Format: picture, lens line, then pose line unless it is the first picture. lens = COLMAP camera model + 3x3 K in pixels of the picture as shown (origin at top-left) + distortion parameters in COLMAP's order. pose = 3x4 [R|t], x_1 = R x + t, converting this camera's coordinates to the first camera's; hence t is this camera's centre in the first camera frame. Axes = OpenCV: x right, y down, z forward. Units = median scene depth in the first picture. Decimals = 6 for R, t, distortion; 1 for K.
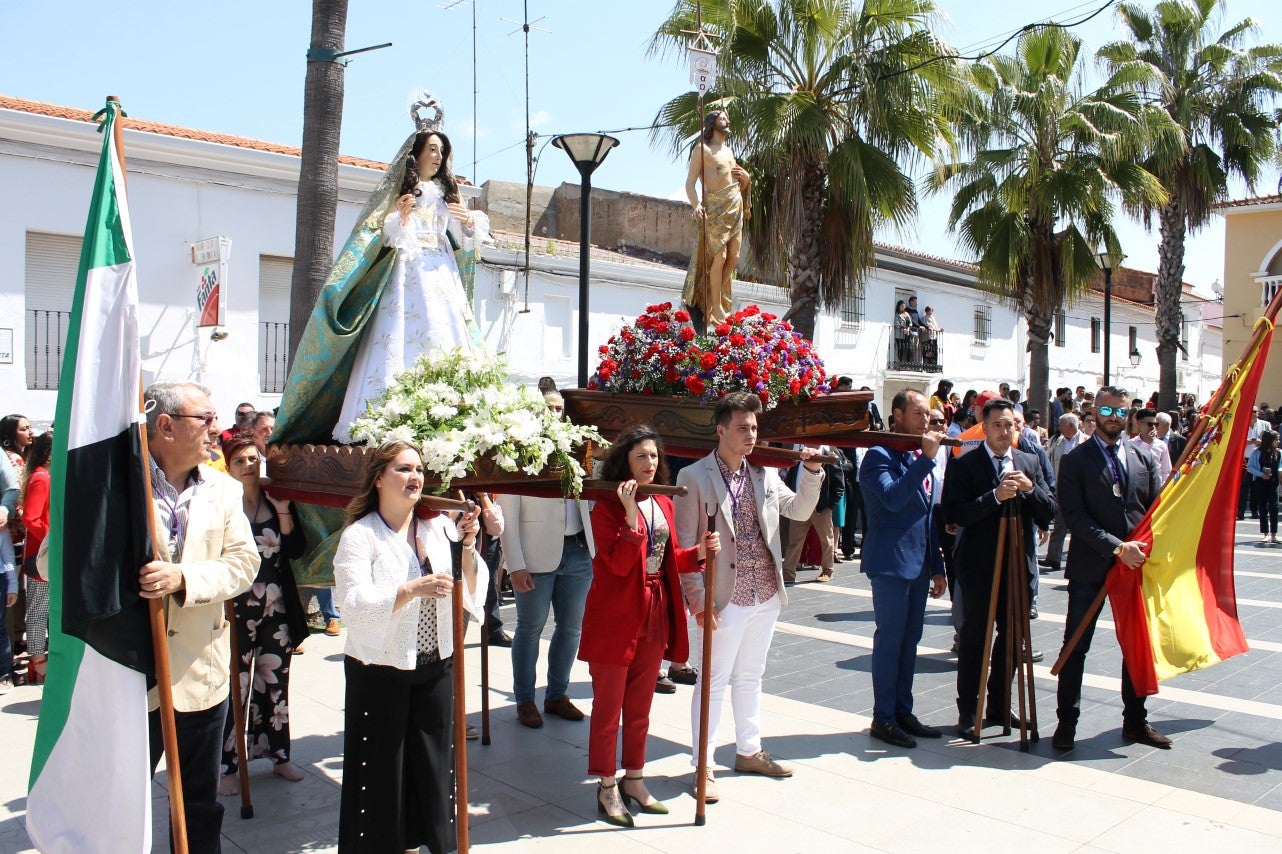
lens RADIAL K [[1105.3, 0, 644.1], [0, 1105.3, 428.5], [0, 0, 1]] dist [-0.162612, 0.157225]
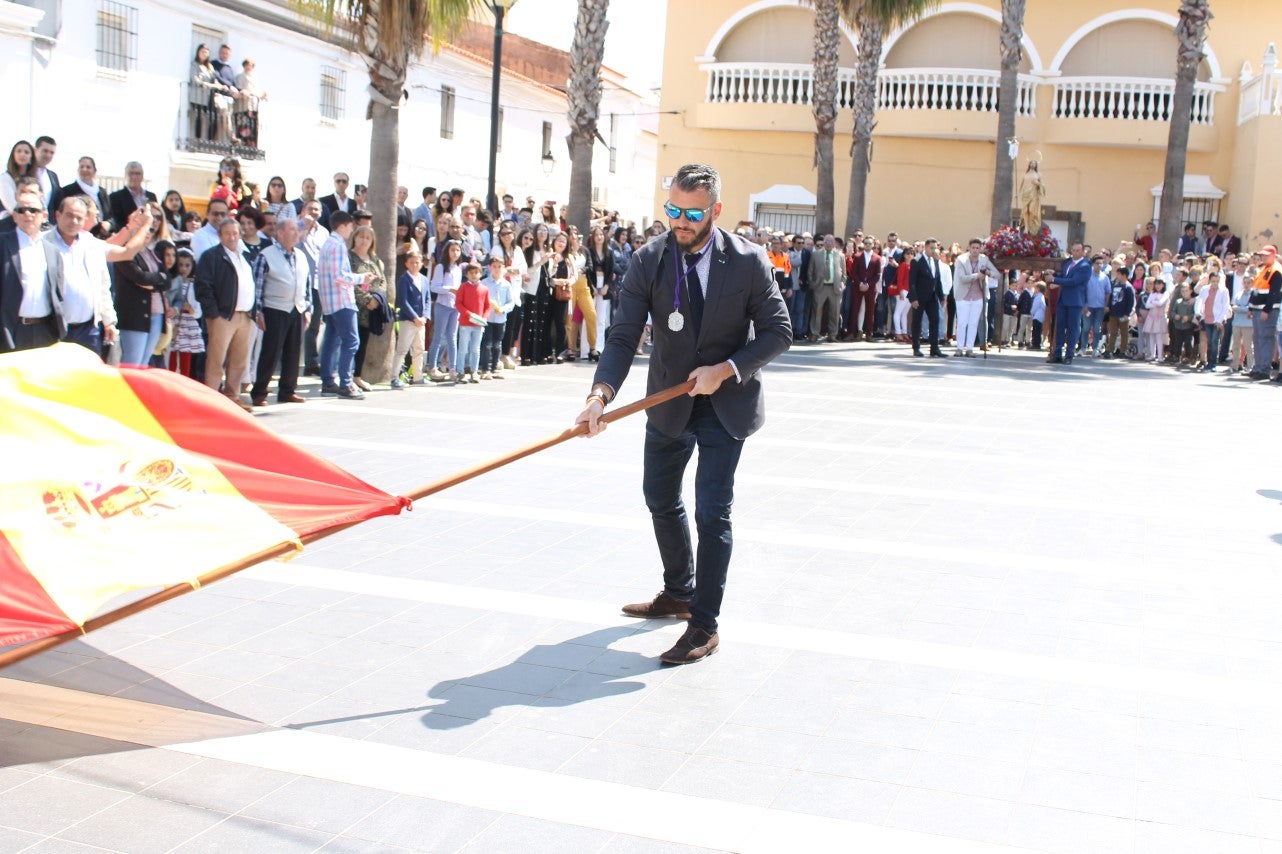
lens RADIAL K [[1446.1, 0, 643.1], [0, 1446.1, 422.6], [0, 0, 1]] dist [-0.117998, 0.180103]
pose [[0.883285, -0.019635, 0.468426, 0.103383], [-0.033241, 0.993985, 0.104345, 0.013098], [-0.467657, -0.107737, 0.877320, 0.177440]]
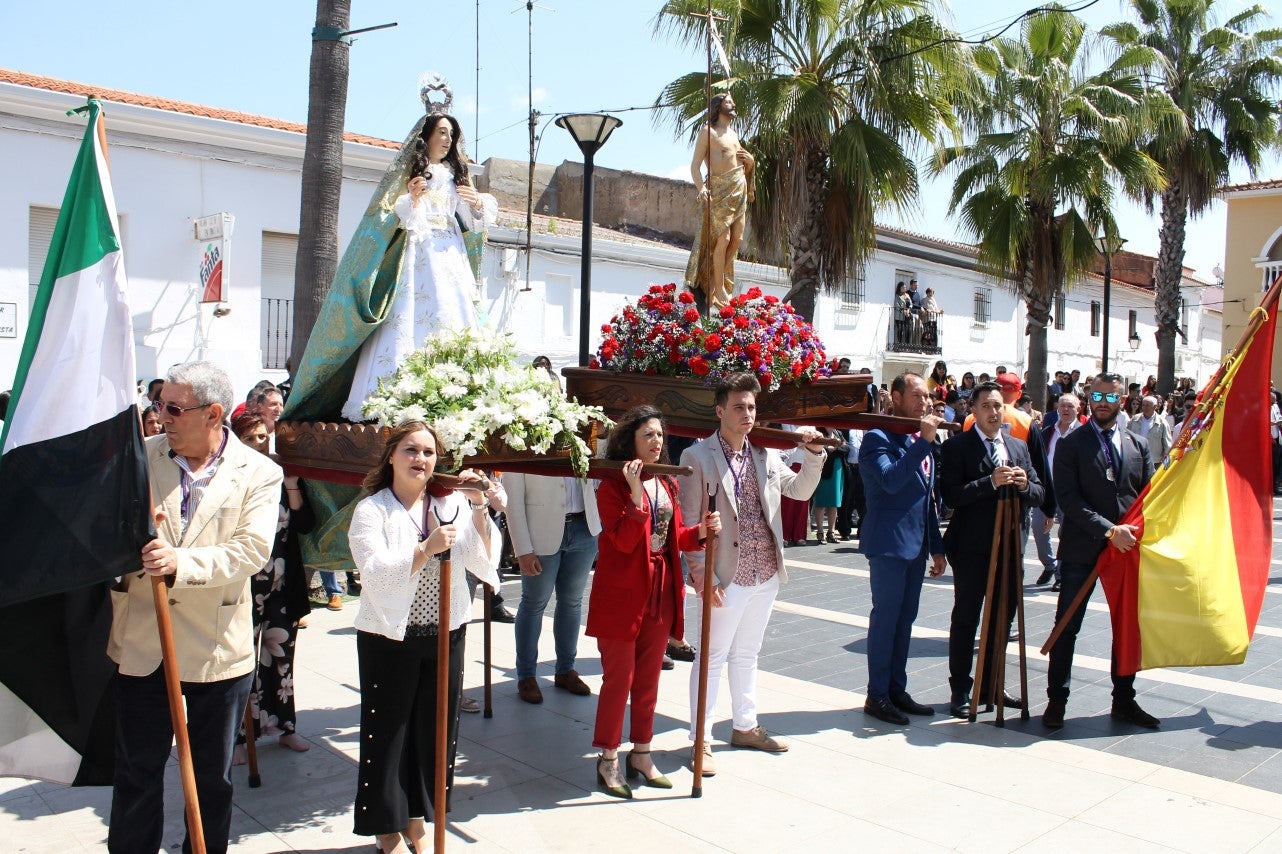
lens RADIAL K [[1105.3, 0, 644.1], [0, 1105.3, 428.5], [0, 0, 1]] dist [-0.162612, 0.157225]
pose [[0.999956, 0.009289, 0.001298, -0.001100], [-0.009313, 0.999767, 0.019456, -0.000417], [-0.001117, -0.019468, 0.999810, -0.004812]]
